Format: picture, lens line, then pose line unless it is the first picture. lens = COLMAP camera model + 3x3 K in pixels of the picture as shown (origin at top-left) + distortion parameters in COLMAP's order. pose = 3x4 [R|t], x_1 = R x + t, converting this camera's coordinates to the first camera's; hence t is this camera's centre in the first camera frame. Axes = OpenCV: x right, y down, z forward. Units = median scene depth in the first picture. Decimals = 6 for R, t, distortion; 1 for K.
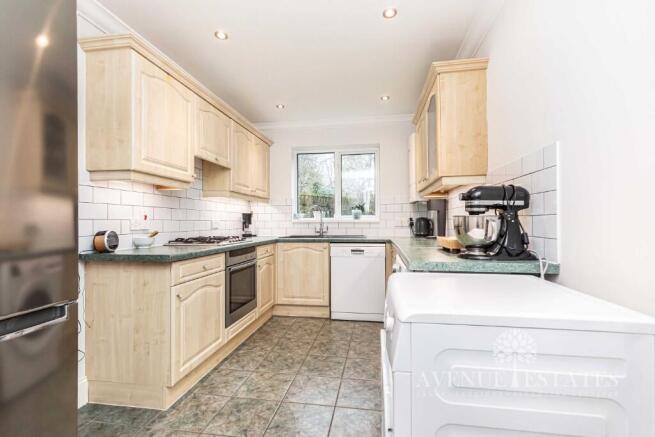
lens RADIAL K [[297.8, 0, 324.8], [0, 297.8, 215.4], [0, 0, 1]] dist [0.000488, 0.000235]
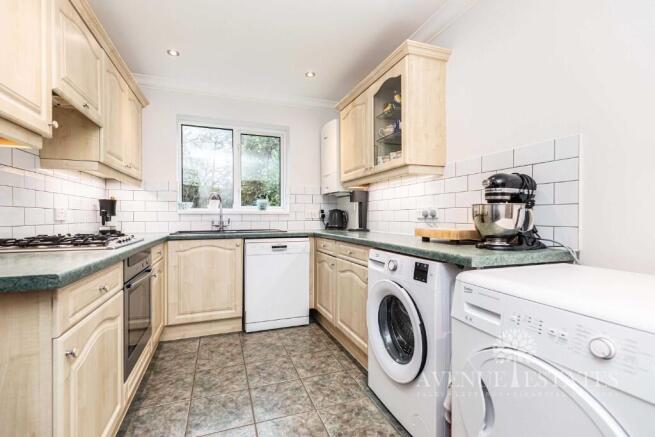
lens RADIAL K [[297.8, 0, 324.8], [0, 297.8, 215.4], [0, 0, 1]] dist [0.000488, 0.000235]
pose [[0.872075, 0.005663, 0.489340, -0.198095], [-0.014847, 0.999779, 0.014891, 0.013965], [-0.489147, -0.020252, 0.871966, 0.199441]]
